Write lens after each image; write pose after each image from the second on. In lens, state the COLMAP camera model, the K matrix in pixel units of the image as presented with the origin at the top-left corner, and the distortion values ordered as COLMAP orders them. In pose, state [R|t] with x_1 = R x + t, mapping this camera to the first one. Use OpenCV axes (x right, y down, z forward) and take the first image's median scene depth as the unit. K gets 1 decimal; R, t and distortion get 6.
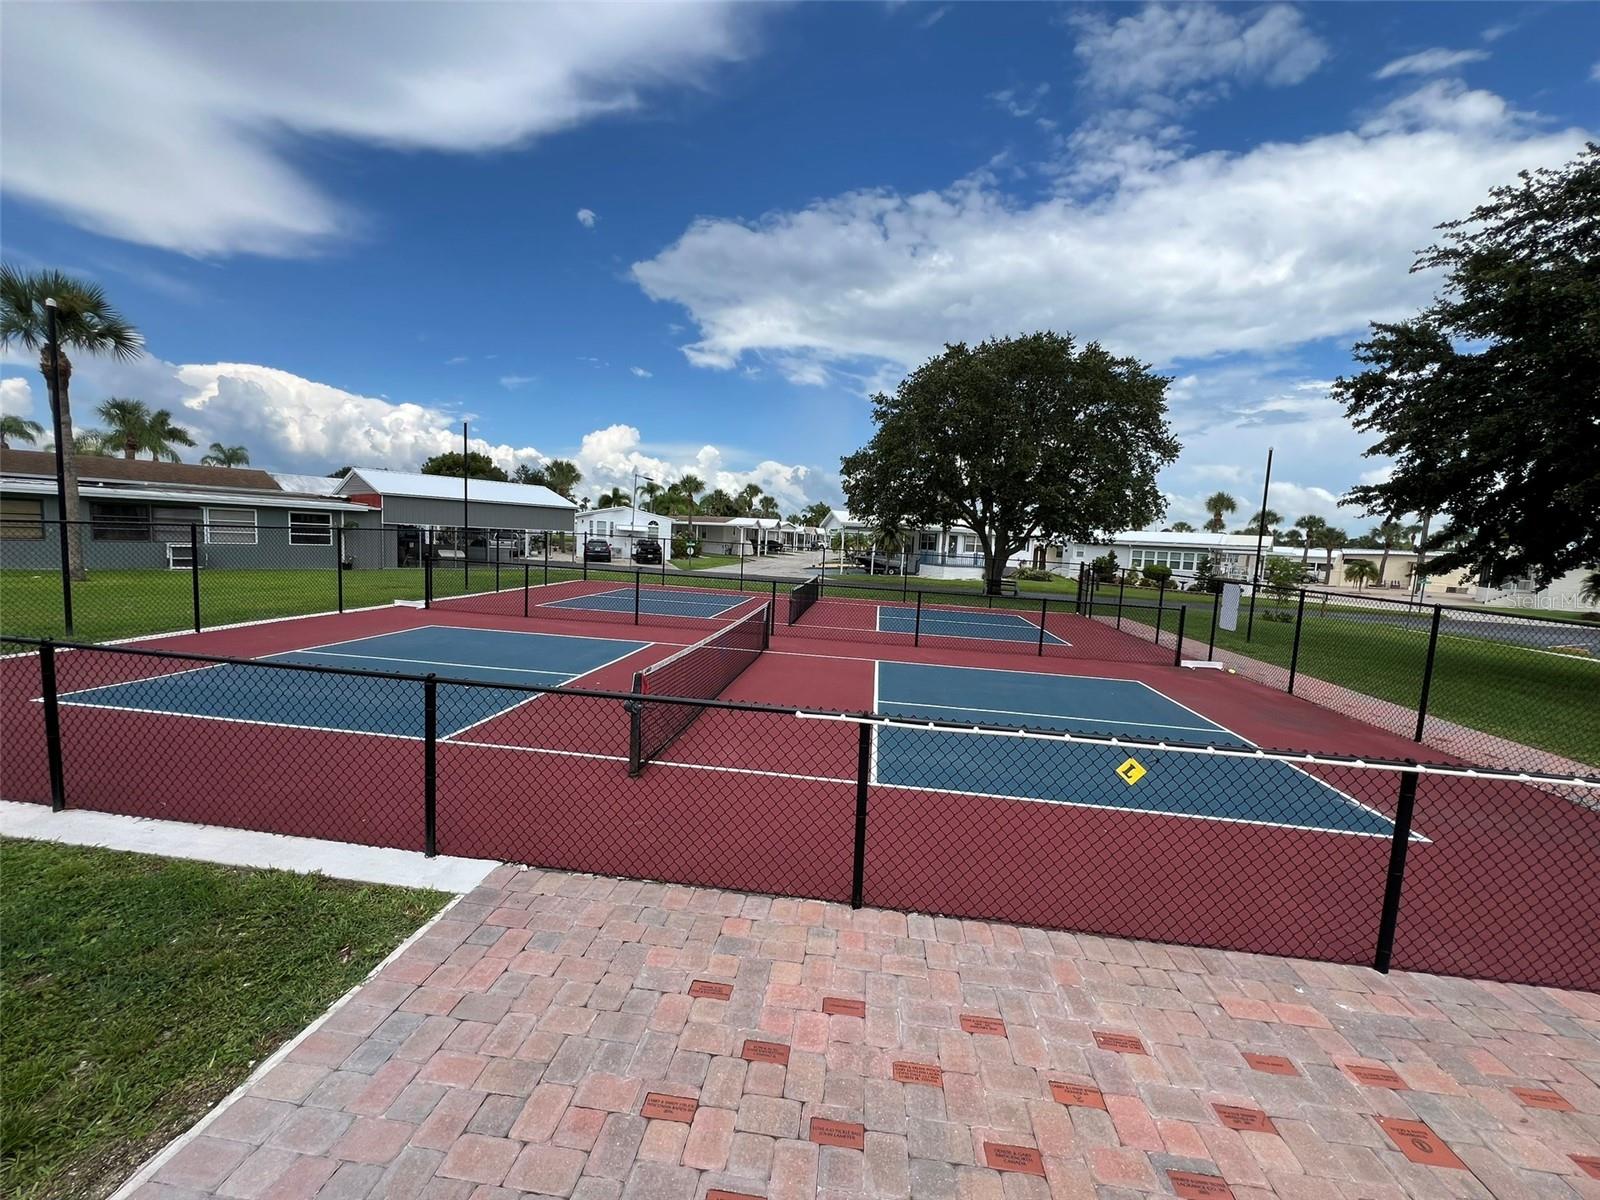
lens RADIAL K [[642.9, 0, 803.0], [0, 642.9, 588.4], [0, 0, 1]] dist [0.000921, 0.000539]
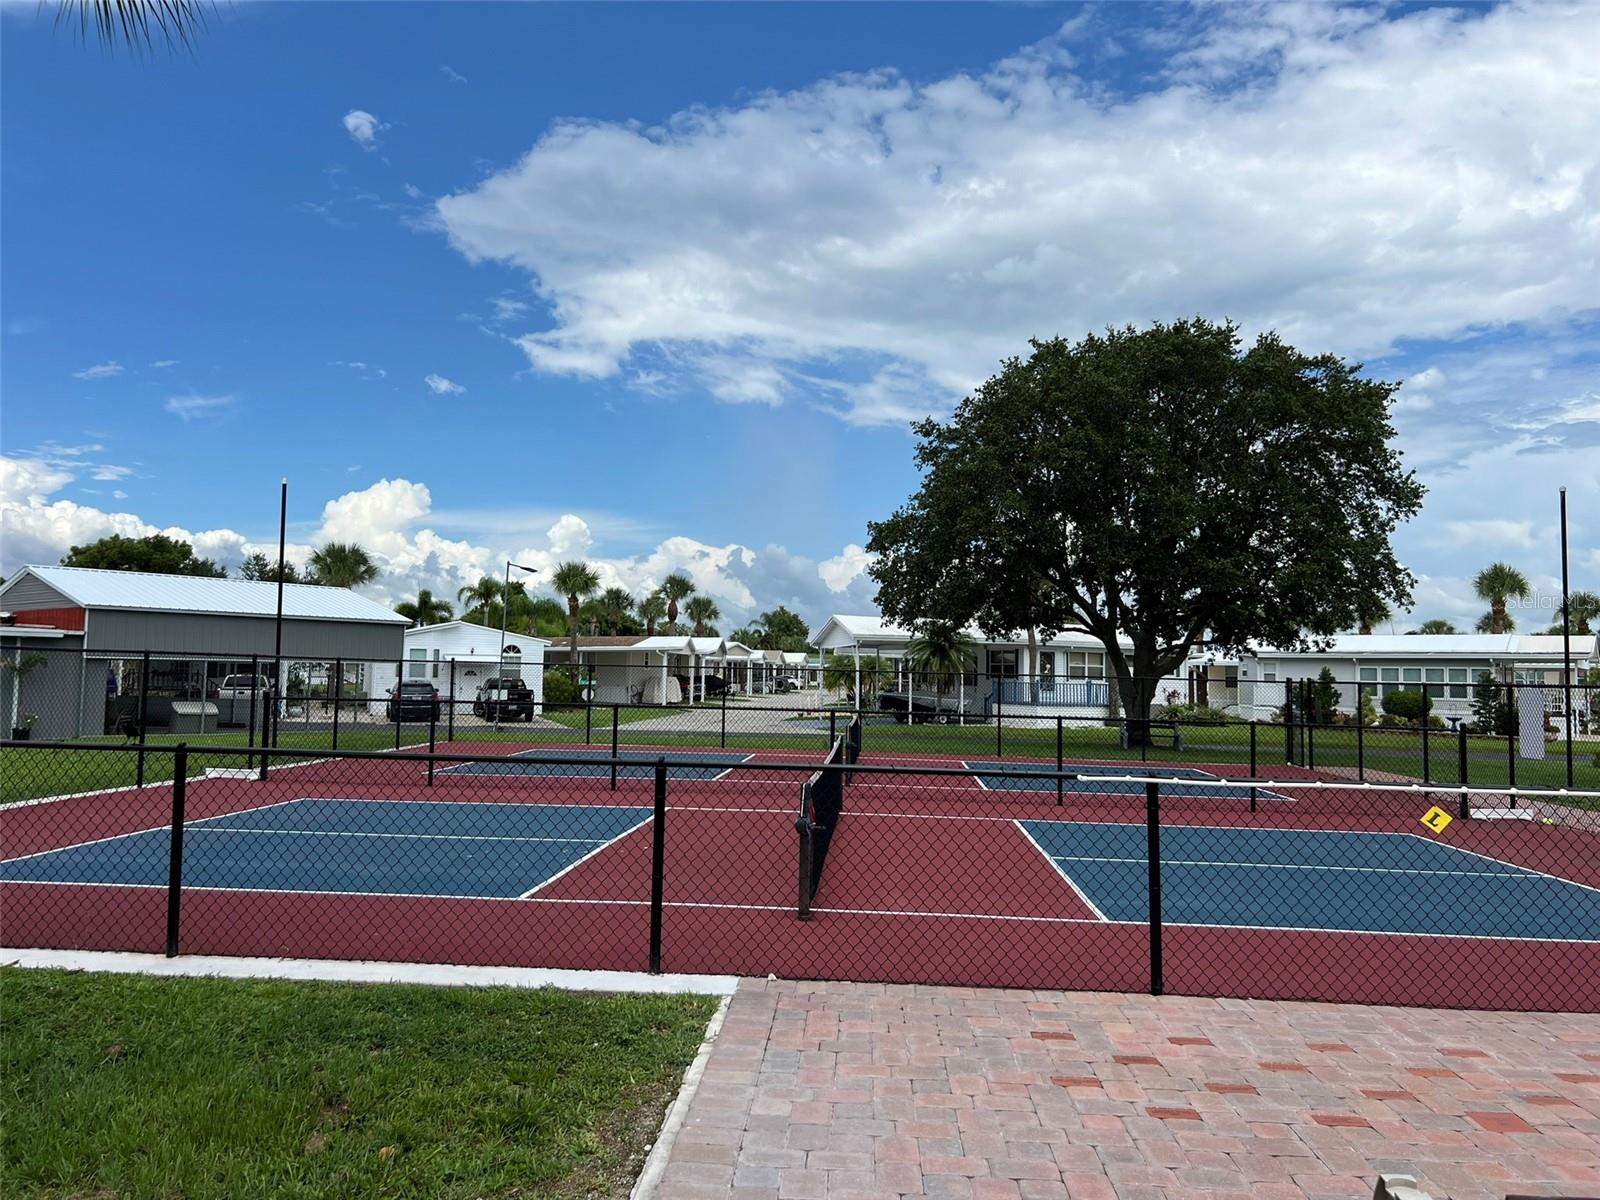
lens RADIAL K [[1212.8, 0, 775.9], [0, 1212.8, 604.7], [0, 0, 1]] dist [0.054246, -0.055358]
pose [[0.998802, -0.030751, 0.038067, -0.091762], [0.035703, 0.989911, -0.137118, 0.030097], [-0.033466, 0.138313, 0.989823, -0.140884]]
